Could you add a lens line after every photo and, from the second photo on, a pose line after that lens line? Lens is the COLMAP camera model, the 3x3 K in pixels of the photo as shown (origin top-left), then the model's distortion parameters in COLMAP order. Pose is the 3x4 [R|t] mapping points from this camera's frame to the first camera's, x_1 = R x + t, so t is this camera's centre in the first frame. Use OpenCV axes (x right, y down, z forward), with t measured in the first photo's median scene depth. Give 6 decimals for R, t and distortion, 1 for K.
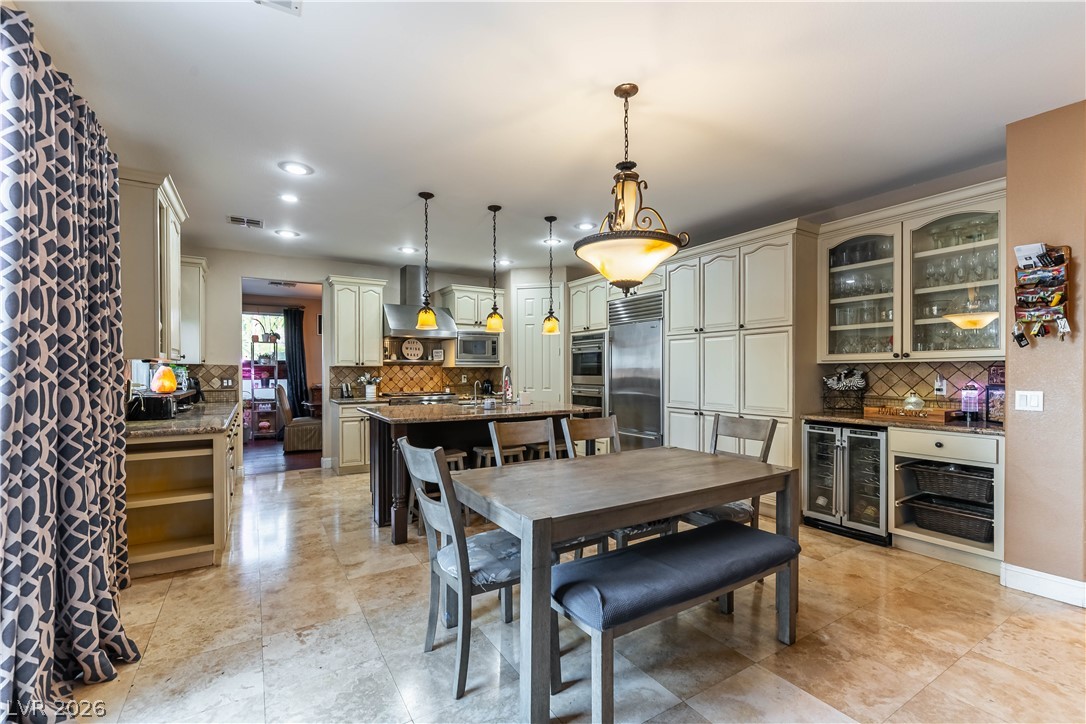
lens RADIAL K [[472.6, 0, 545.2], [0, 472.6, 376.8], [0, 0, 1]] dist [-0.001363, -0.000162]
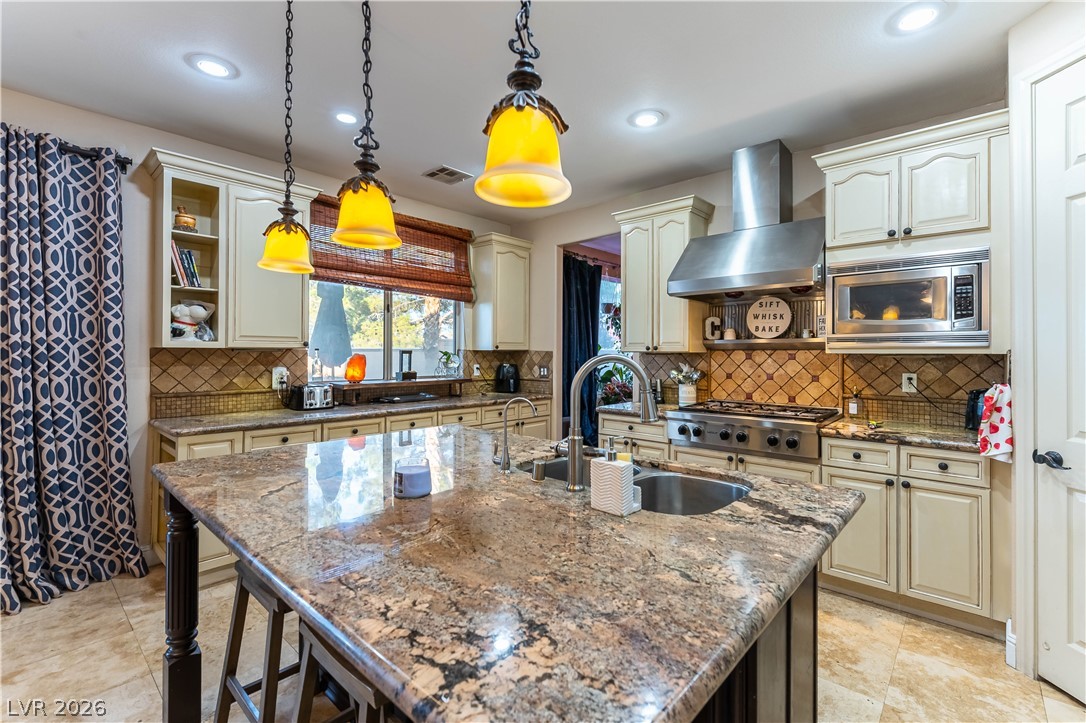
lens RADIAL K [[476.9, 0, 549.1], [0, 476.9, 353.0], [0, 0, 1]] dist [-0.000216, -0.000180]
pose [[0.285052, 0.002750, -0.958508, 0.147486], [-0.015818, 0.999873, -0.001836, -0.017883], [0.958382, 0.015685, 0.285059, 0.691860]]
